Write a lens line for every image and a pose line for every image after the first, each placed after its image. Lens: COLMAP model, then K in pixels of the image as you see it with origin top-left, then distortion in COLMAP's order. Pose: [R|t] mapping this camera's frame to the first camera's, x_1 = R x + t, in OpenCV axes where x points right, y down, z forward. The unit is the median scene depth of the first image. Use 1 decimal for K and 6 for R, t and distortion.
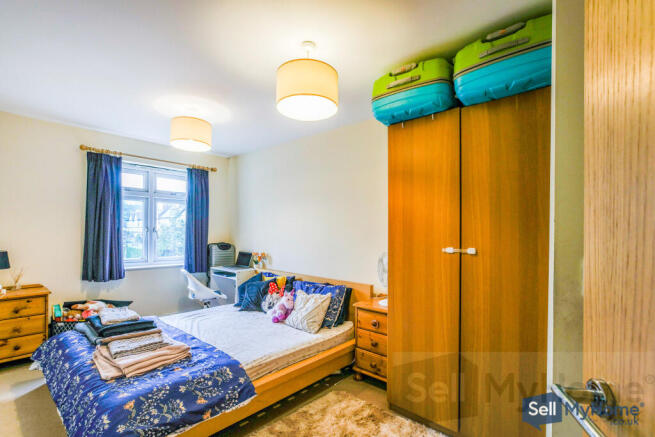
lens RADIAL K [[303.3, 0, 326.1], [0, 303.3, 195.6], [0, 0, 1]] dist [-0.040737, 0.020840]
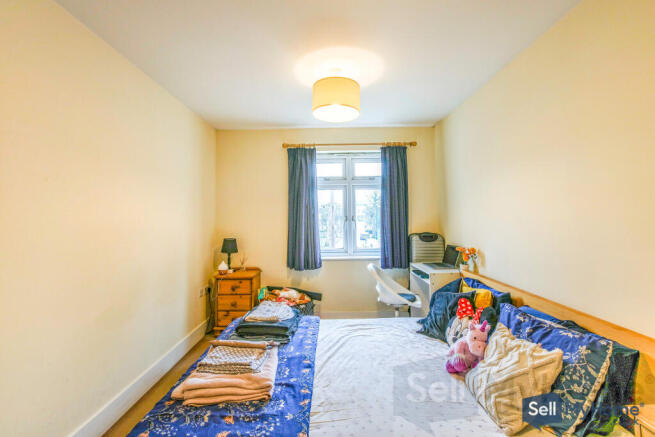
lens RADIAL K [[303.3, 0, 326.1], [0, 303.3, 195.6], [0, 0, 1]] dist [-0.040737, 0.020840]
pose [[0.658383, -0.077613, -0.748671, 0.106919], [0.110516, 0.993857, -0.005843, 0.046300], [0.744526, -0.078893, 0.662916, 0.374893]]
